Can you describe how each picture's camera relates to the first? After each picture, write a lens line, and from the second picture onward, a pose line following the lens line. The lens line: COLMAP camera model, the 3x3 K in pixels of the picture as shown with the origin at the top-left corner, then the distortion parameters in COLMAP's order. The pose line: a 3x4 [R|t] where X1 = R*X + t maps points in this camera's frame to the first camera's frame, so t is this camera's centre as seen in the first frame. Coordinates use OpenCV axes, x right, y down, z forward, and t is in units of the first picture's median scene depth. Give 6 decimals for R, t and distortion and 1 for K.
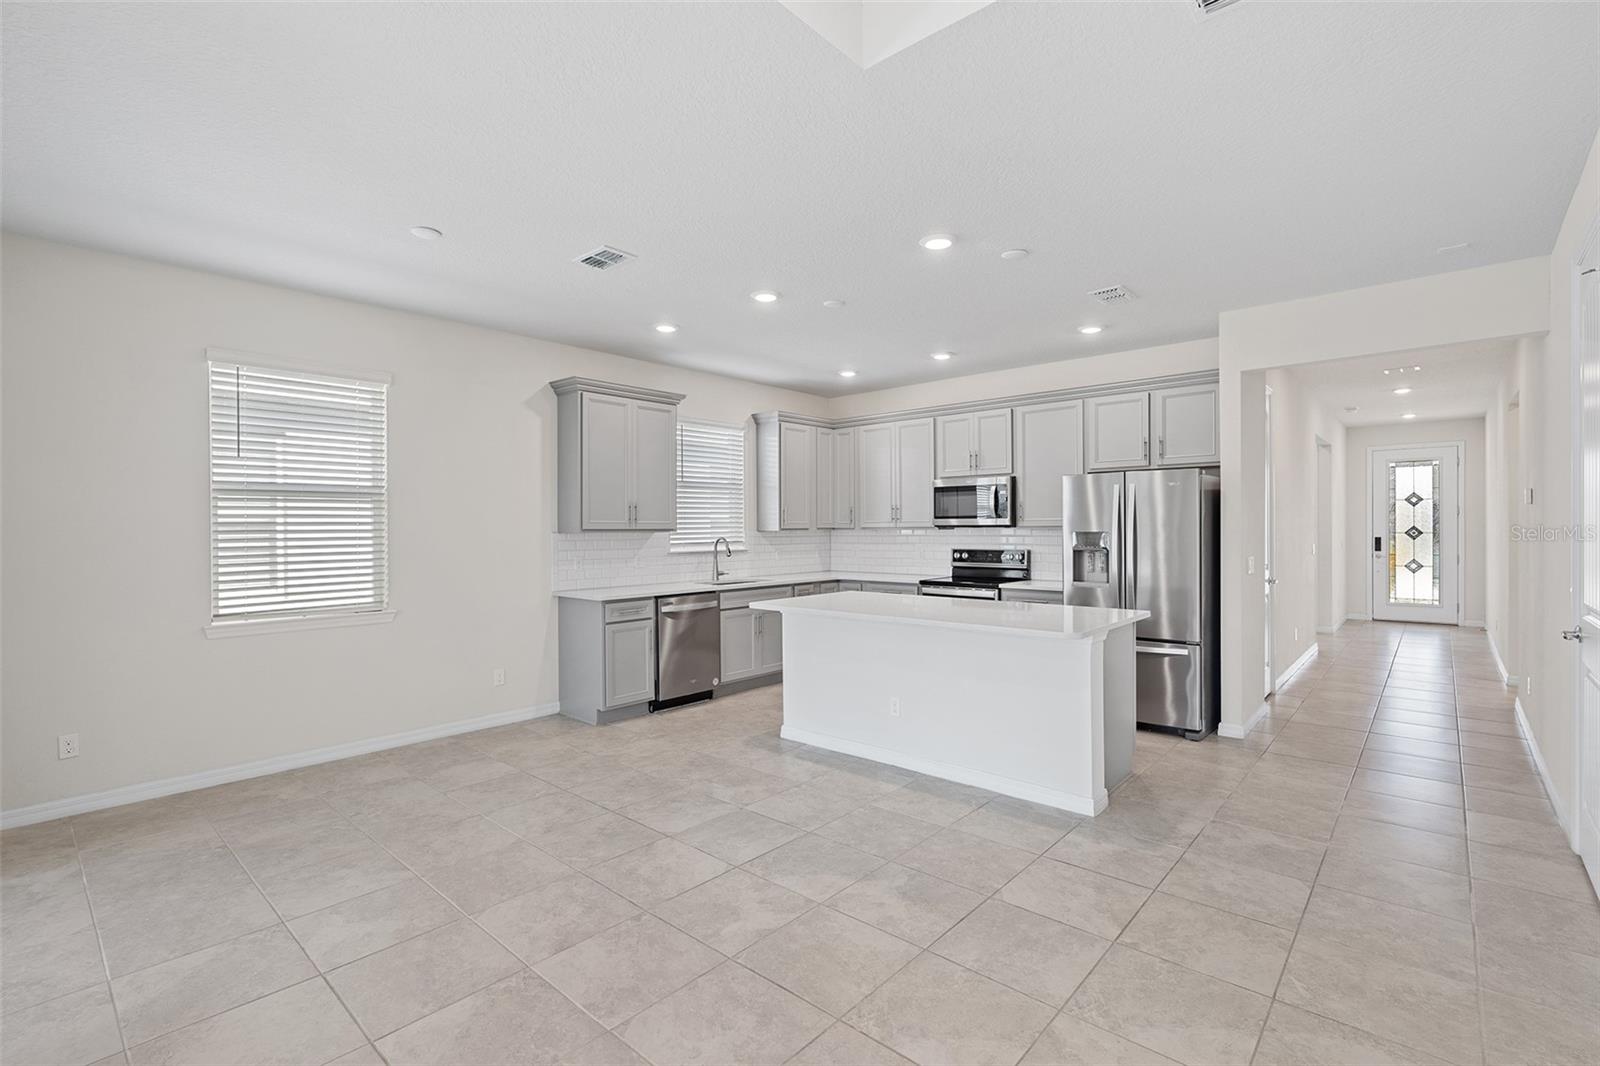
lens RADIAL K [[725.2, 0, 802.6], [0, 725.2, 531.9], [0, 0, 1]] dist [-0.001779, 0.000059]
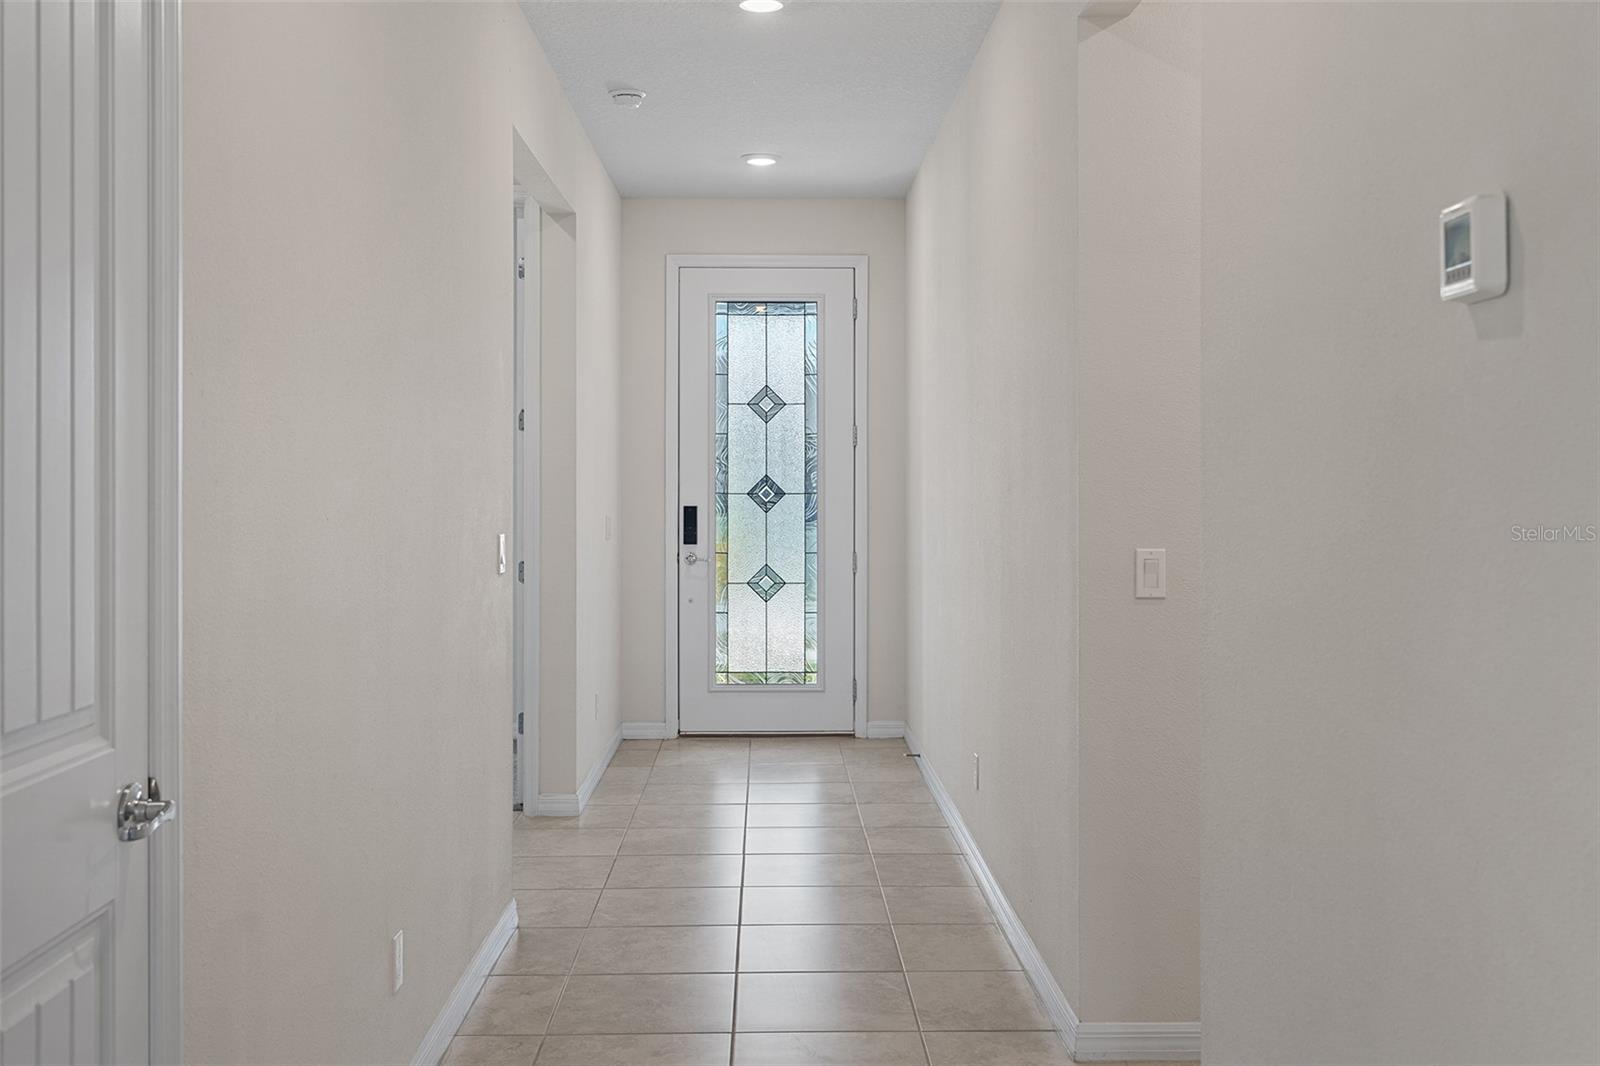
lens RADIAL K [[1568.8, 0, 764.4], [0, 1568.8, 466.7], [0, 0, 1]] dist [0.011980, 0.000000]
pose [[0.752011, 0.013391, 0.659014, 0.492537], [-0.001955, 0.999835, -0.018086, 0.003176], [-0.659148, 0.012313, 0.751913, 0.622831]]
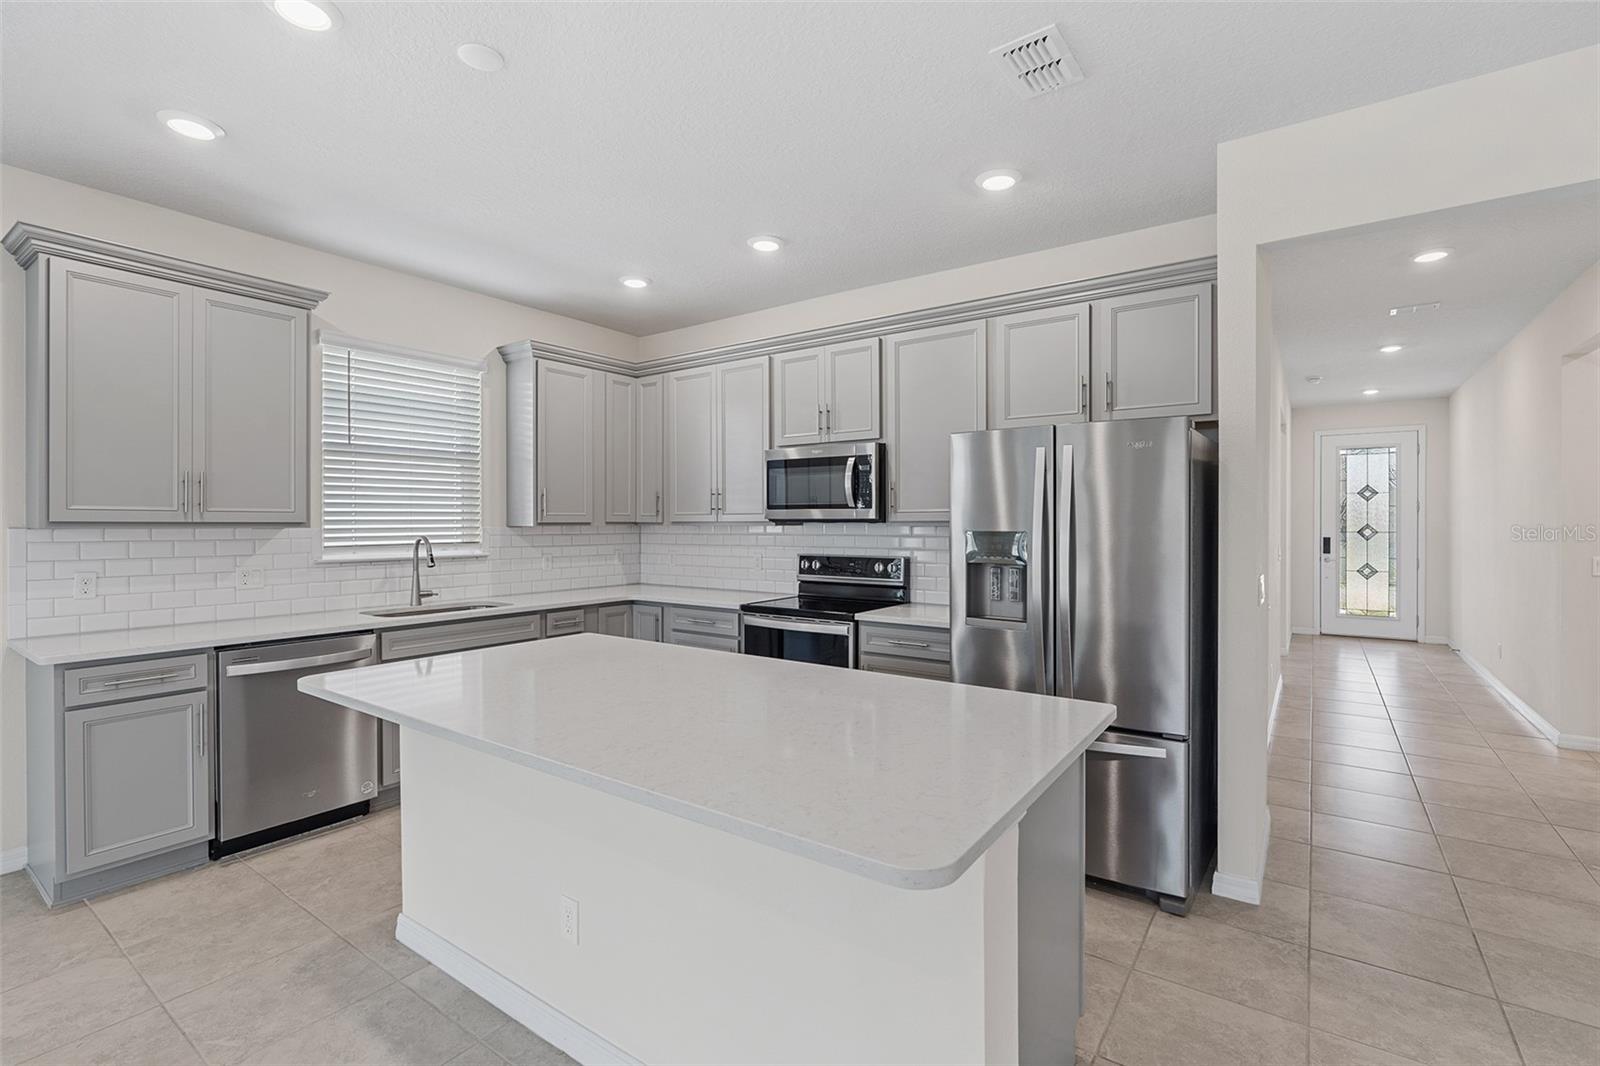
lens RADIAL K [[725.2, 0, 799.6], [0, 725.2, 525.5], [0, 0, 1]] dist [-0.001779, 0.000059]
pose [[0.994493, 0.005437, 0.104661, 0.144740], [-0.005258, 0.999984, -0.001986, -0.002179], [-0.104670, 0.001425, 0.994506, 0.353171]]
